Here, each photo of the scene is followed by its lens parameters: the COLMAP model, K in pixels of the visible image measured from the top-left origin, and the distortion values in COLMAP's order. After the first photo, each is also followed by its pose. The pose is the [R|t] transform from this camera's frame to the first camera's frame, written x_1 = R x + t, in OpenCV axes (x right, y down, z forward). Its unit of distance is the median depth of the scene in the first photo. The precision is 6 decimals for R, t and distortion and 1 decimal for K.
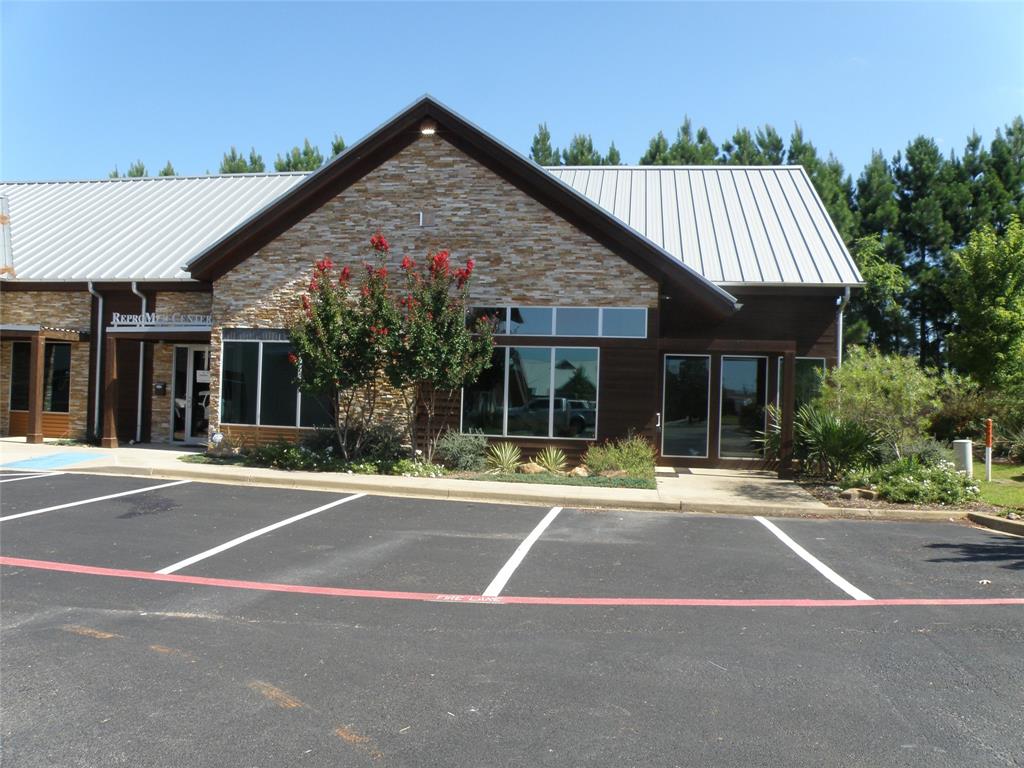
lens RADIAL K [[844.0, 0, 524.4], [0, 844.0, 385.8], [0, 0, 1]] dist [-0.158351, 0.136788]
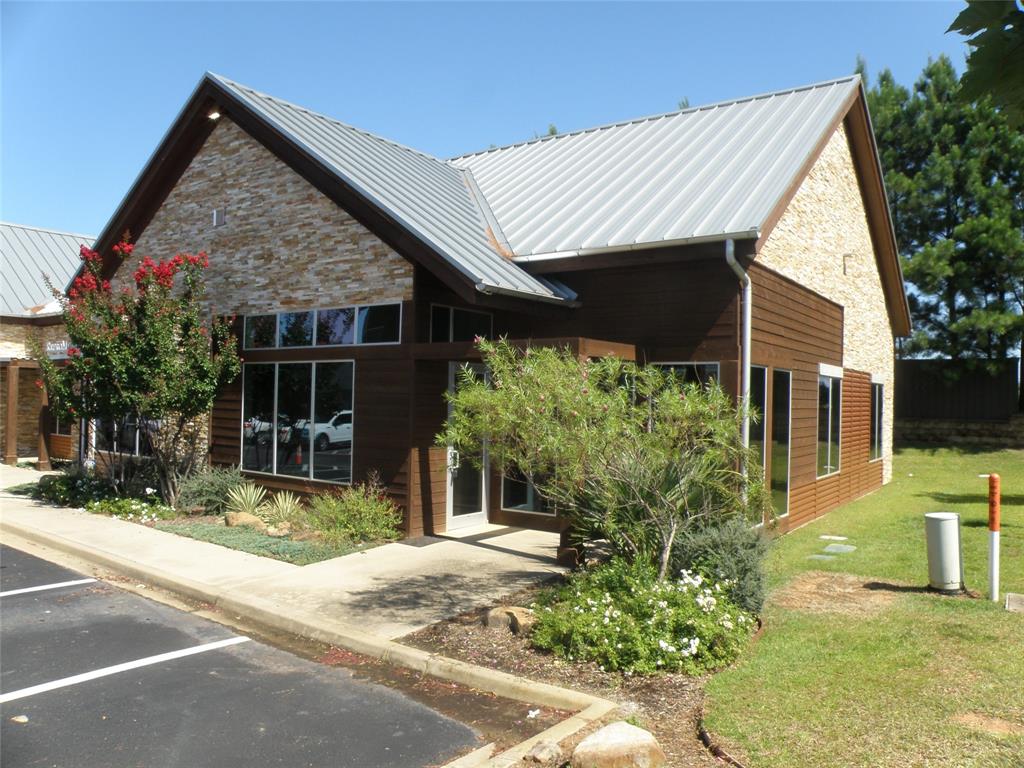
lens RADIAL K [[799.9, 0, 507.9], [0, 799.9, 383.5], [0, 0, 1]] dist [-0.153227, 0.126829]
pose [[0.880116, -0.021173, -0.474286, 0.522271], [0.013250, 0.999711, -0.020040, -0.008641], [0.474574, 0.011353, 0.880142, 0.438354]]
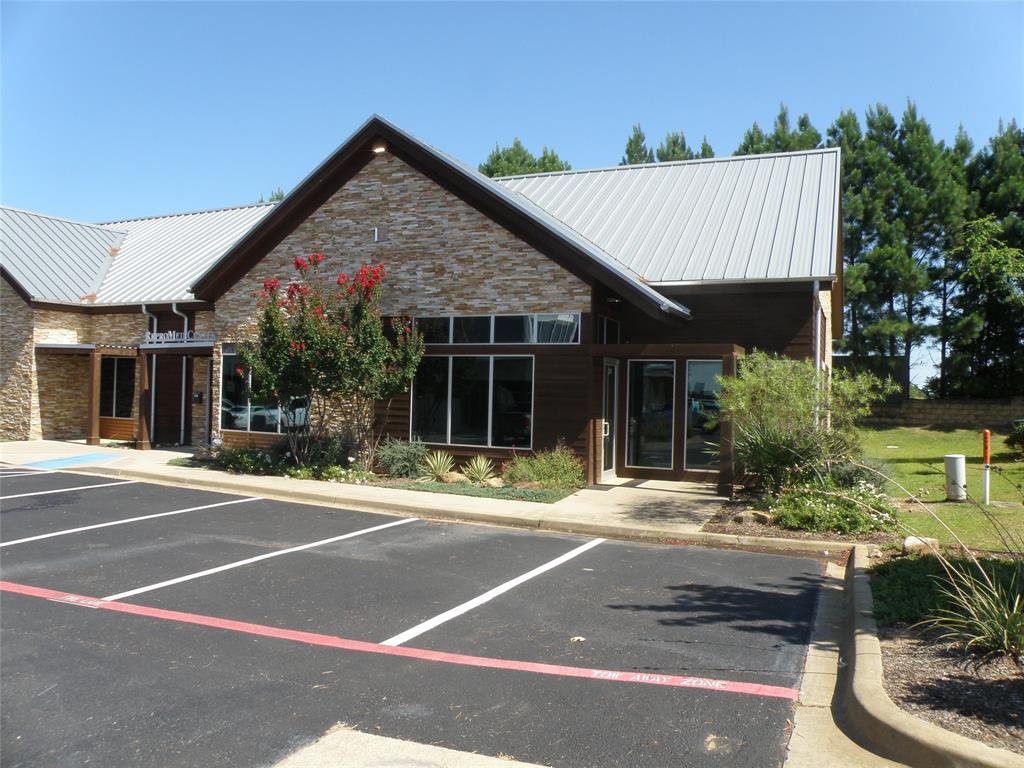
lens RADIAL K [[822.1, 0, 512.0], [0, 822.1, 384.0], [0, 0, 1]] dist [-0.176953, 0.173701]
pose [[0.960046, -0.008974, -0.279699, 0.321066], [0.008607, 0.999960, -0.002542, -0.009324], [0.279711, 0.000033, 0.960084, 0.076251]]
